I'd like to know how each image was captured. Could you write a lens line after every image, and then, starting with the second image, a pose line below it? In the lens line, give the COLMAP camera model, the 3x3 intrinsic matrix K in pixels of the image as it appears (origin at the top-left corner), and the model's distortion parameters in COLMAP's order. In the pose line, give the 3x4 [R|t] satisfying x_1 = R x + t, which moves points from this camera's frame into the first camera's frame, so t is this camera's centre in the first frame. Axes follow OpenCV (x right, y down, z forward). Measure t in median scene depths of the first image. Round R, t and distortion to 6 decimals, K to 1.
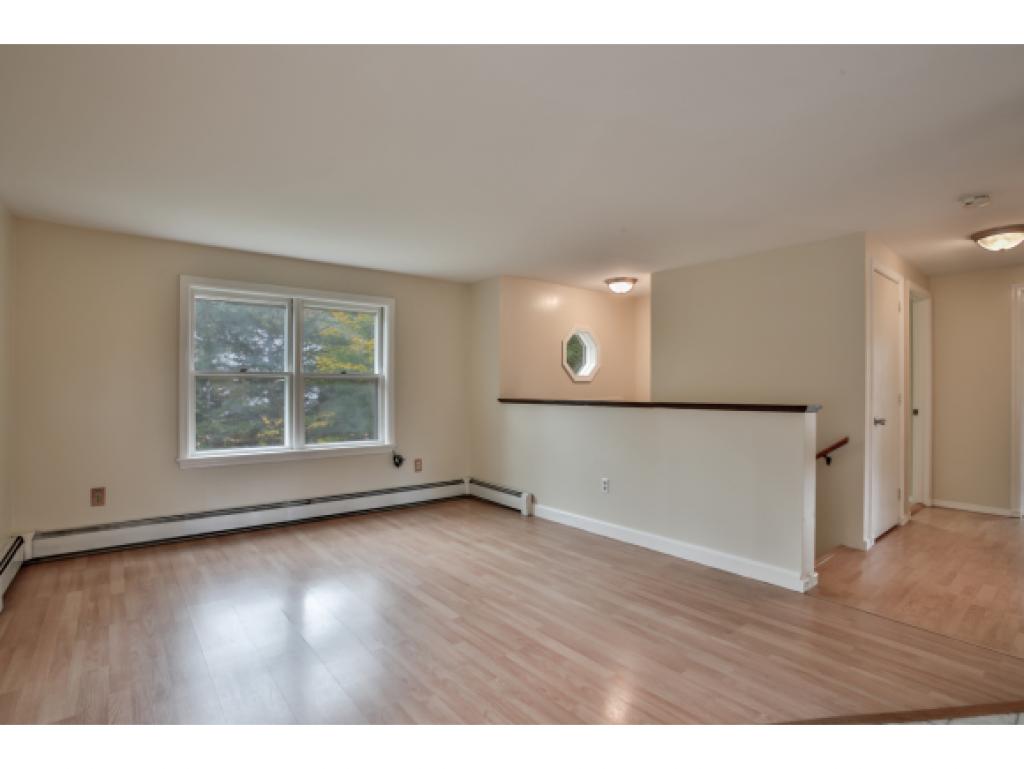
lens RADIAL K [[499.6, 0, 507.7], [0, 499.6, 384.6], [0, 0, 1]] dist [-0.083791, 0.034571]
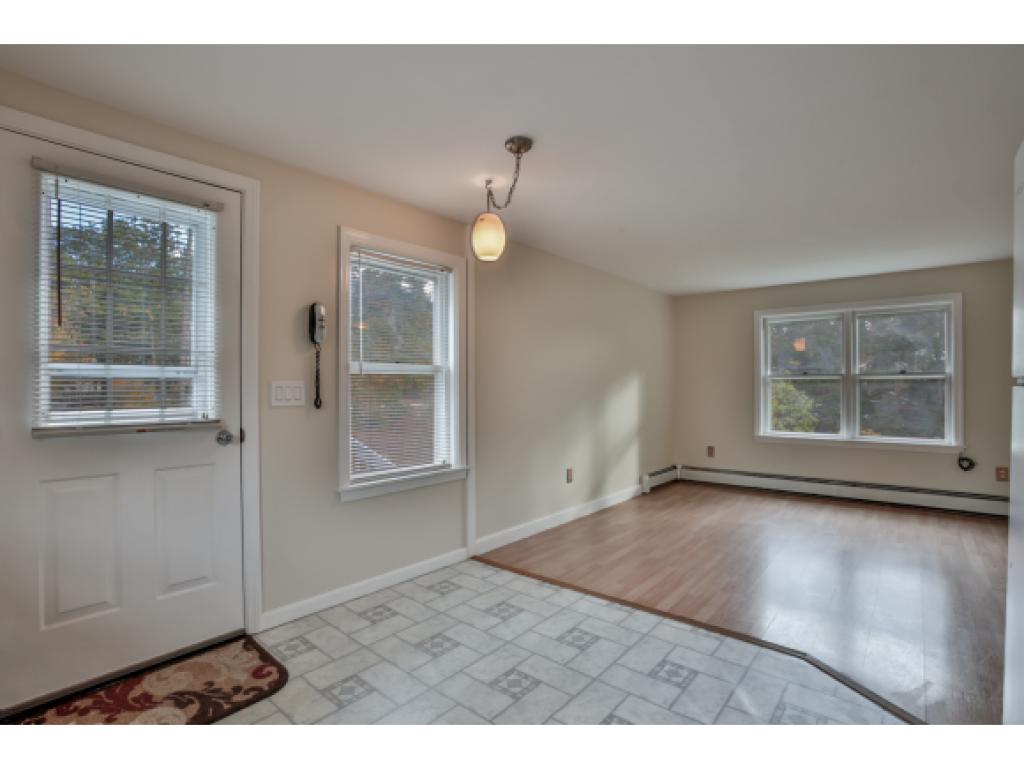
lens RADIAL K [[499.6, 0, 507.7], [0, 499.6, 384.6], [0, 0, 1]] dist [-0.083791, 0.034571]
pose [[0.180464, -0.004998, -0.983569, 0.567478], [0.007926, 0.999962, -0.003627, 0.000850], [0.983550, -0.007141, 0.180496, -0.006482]]
